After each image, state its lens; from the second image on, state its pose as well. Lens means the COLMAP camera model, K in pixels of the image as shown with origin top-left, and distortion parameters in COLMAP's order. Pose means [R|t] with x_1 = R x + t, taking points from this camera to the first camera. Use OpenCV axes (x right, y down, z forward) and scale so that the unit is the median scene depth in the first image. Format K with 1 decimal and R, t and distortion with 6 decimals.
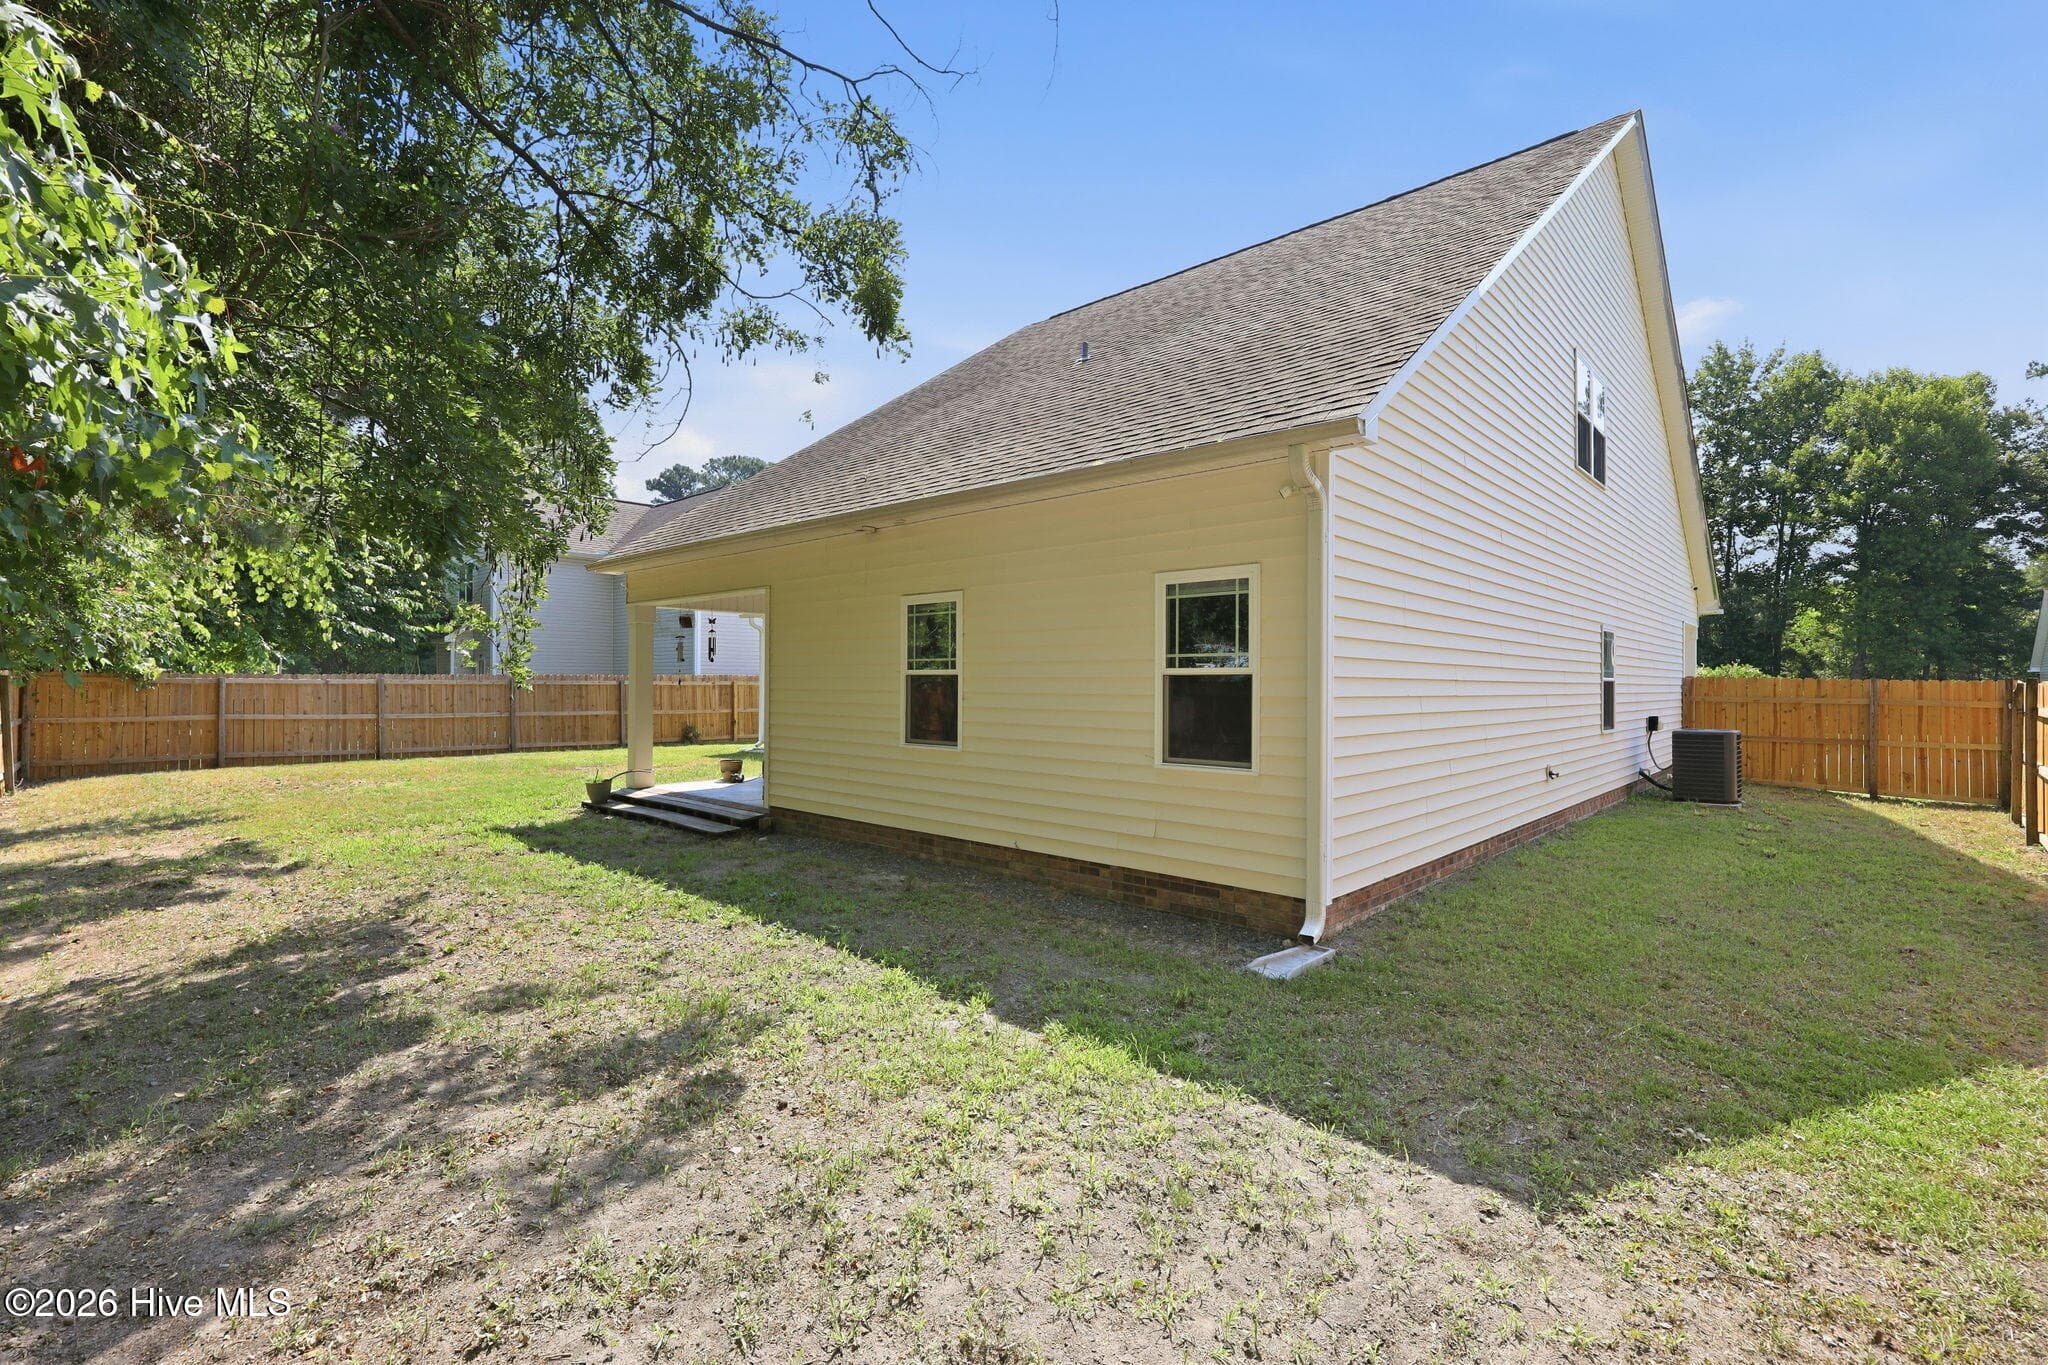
lens RADIAL K [[830.2, 0, 1023.5], [0, 830.2, 685.2], [0, 0, 1]] dist [0.000324, -0.000145]
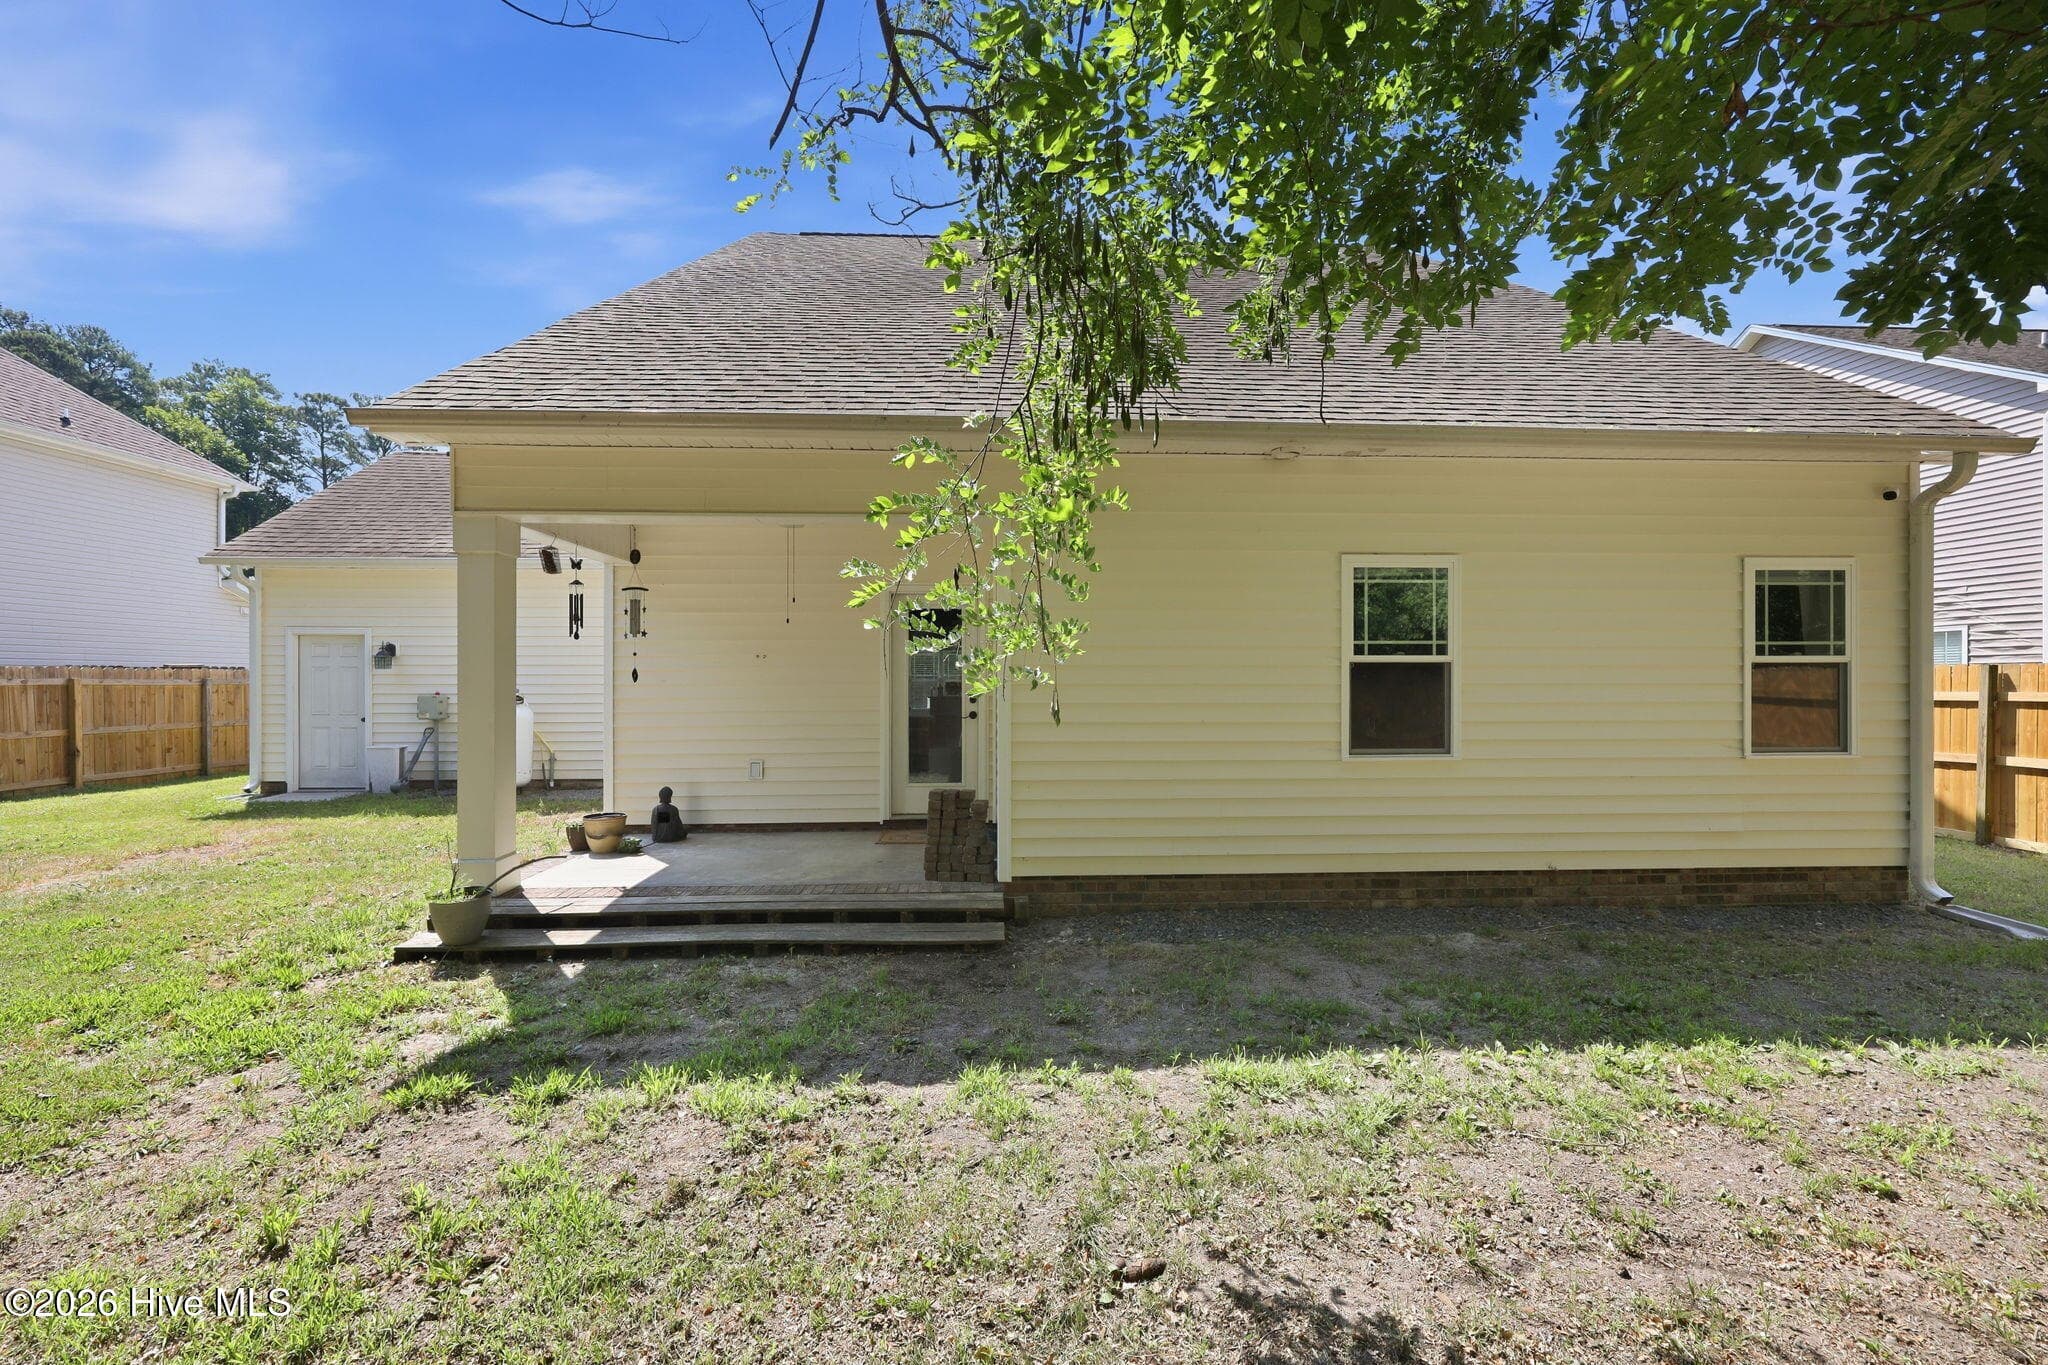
lens RADIAL K [[830.2, 0, 1023.5], [0, 830.2, 685.2], [0, 0, 1]] dist [0.000324, -0.000145]
pose [[0.733732, -0.016994, 0.679226, -1.007685], [0.007889, 0.999833, 0.016493, -0.008058], [-0.679393, -0.006743, 0.733744, 0.782979]]
